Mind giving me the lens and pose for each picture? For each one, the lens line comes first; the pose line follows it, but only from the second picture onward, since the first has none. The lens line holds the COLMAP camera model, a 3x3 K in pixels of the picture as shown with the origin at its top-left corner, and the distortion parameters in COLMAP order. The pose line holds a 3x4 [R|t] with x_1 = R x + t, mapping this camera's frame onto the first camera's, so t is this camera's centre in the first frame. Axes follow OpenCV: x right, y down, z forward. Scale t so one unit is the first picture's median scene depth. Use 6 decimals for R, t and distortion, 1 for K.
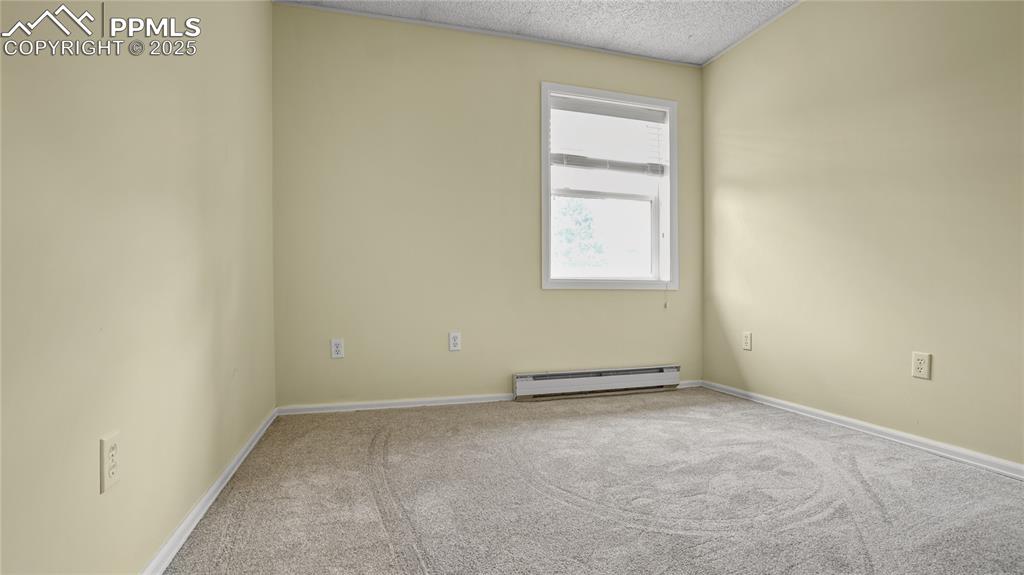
lens RADIAL K [[473.2, 0, 510.9], [0, 473.2, 293.2], [0, 0, 1]] dist [-0.000155, 0.000096]
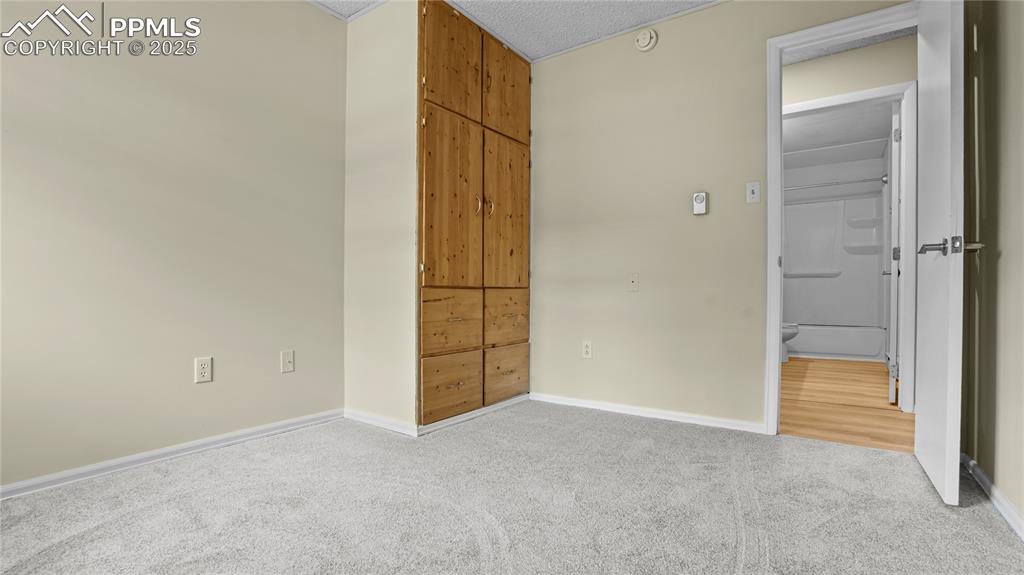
lens RADIAL K [[473.2, 0, 512.3], [0, 473.2, 288.6], [0, 0, 1]] dist [-0.000155, 0.000096]
pose [[-0.617982, -0.005307, 0.786175, -0.322310], [0.000862, 0.999972, 0.007427, -0.029708], [-0.786192, 0.005268, -0.617960, 0.947099]]
